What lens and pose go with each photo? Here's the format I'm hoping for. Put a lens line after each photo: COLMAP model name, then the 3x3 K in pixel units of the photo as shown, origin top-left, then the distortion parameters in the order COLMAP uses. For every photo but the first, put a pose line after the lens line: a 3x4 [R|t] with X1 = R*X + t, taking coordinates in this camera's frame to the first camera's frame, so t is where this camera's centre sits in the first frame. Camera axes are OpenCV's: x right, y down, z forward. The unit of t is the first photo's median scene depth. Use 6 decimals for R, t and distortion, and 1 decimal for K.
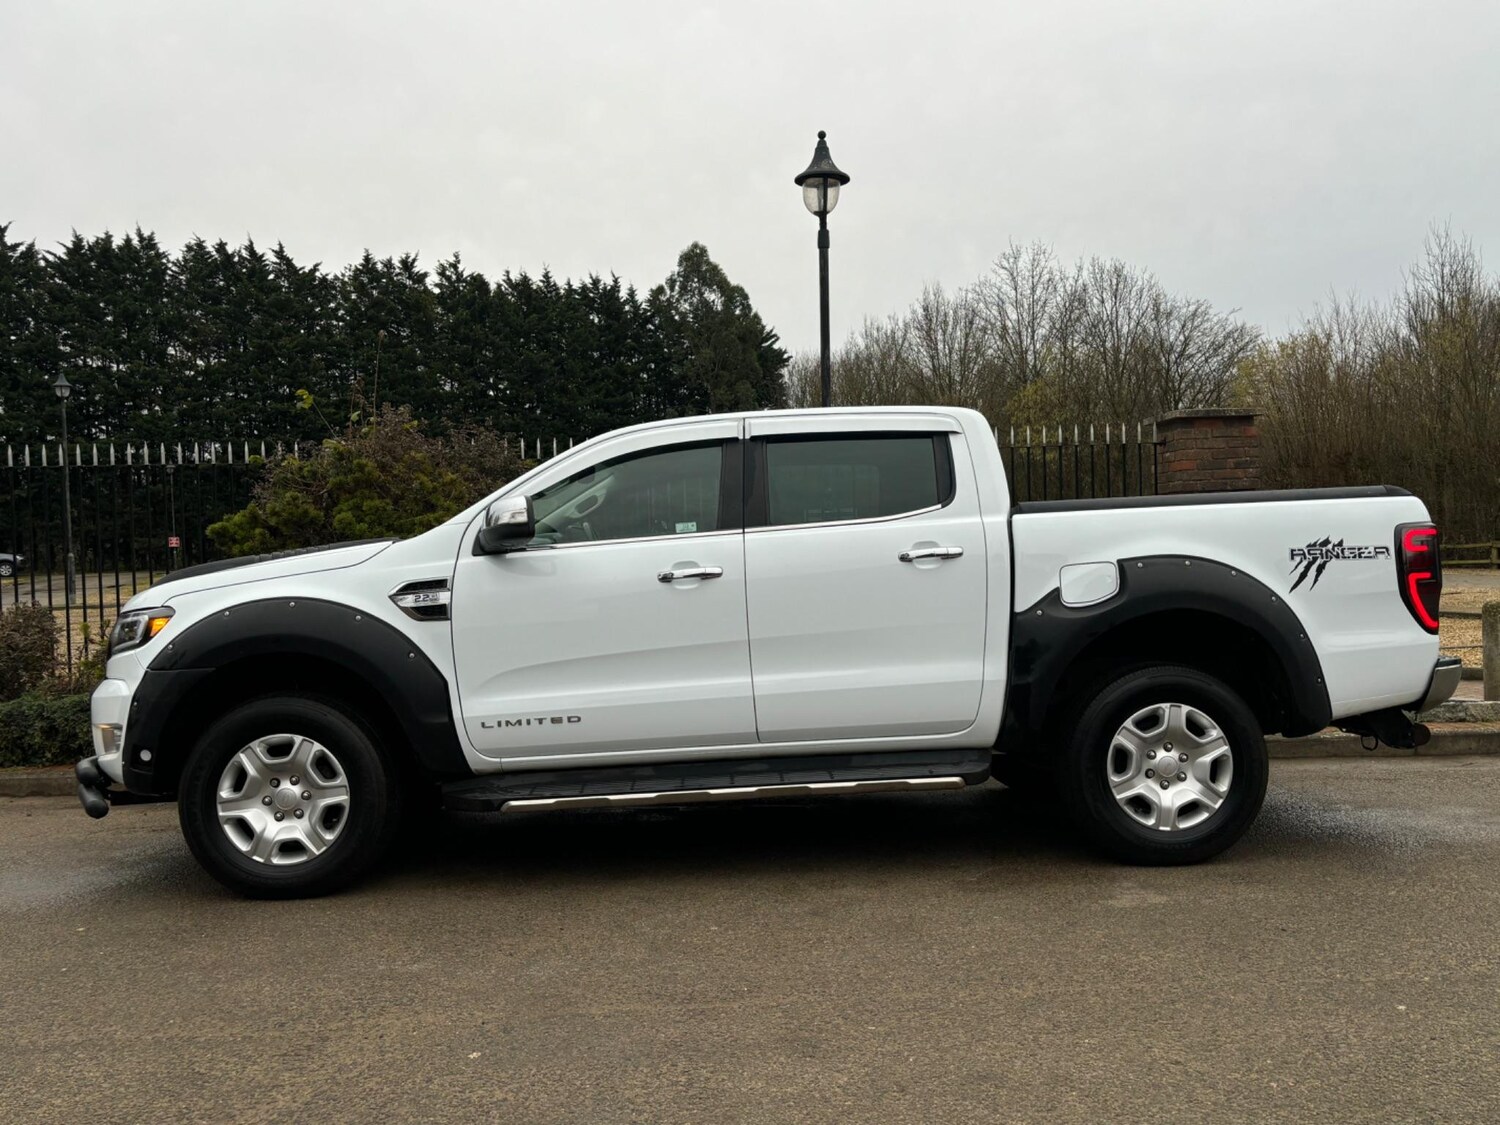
lens RADIAL K [[1199.8, 0, 753.1], [0, 1199.8, 571.4], [0, 0, 1]] dist [0.046412, -0.034111]
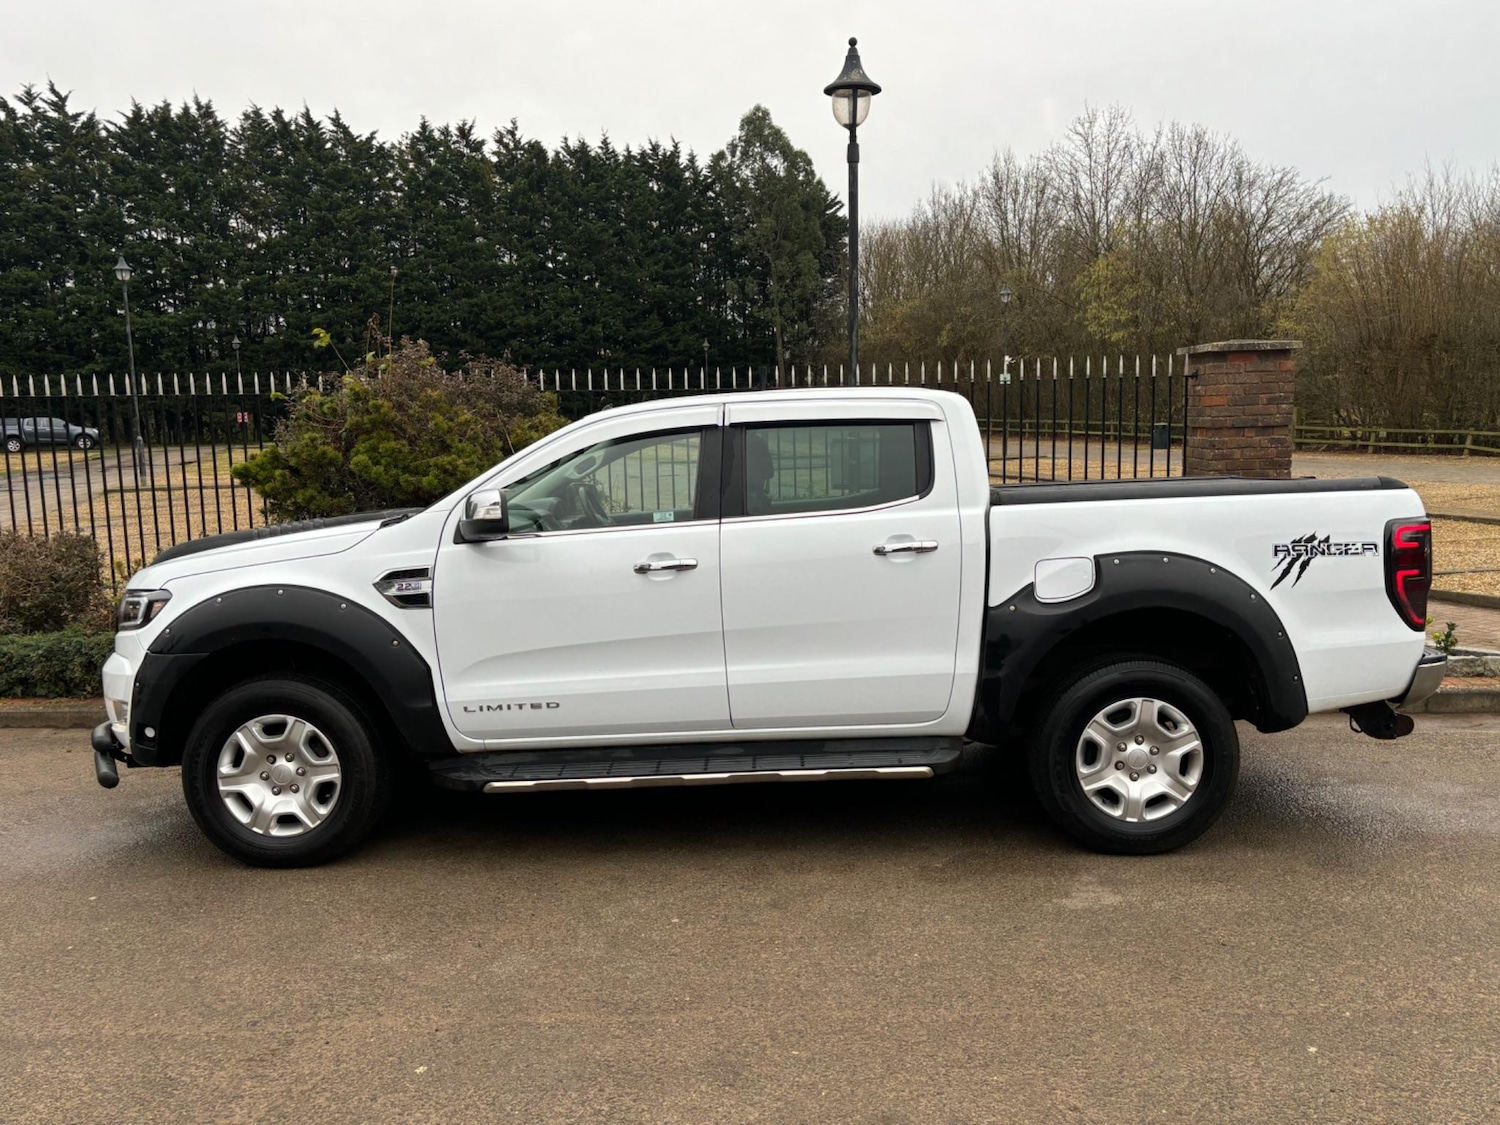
lens RADIAL K [[1199.8, 0, 752.3], [0, 1199.8, 568.5], [0, 0, 1]] dist [0.046412, -0.034111]
pose [[0.998460, 0.013139, -0.053895, 0.073426], [-0.007350, 0.994313, 0.106242, -0.100796], [0.054984, -0.105682, 0.992879, -0.002290]]
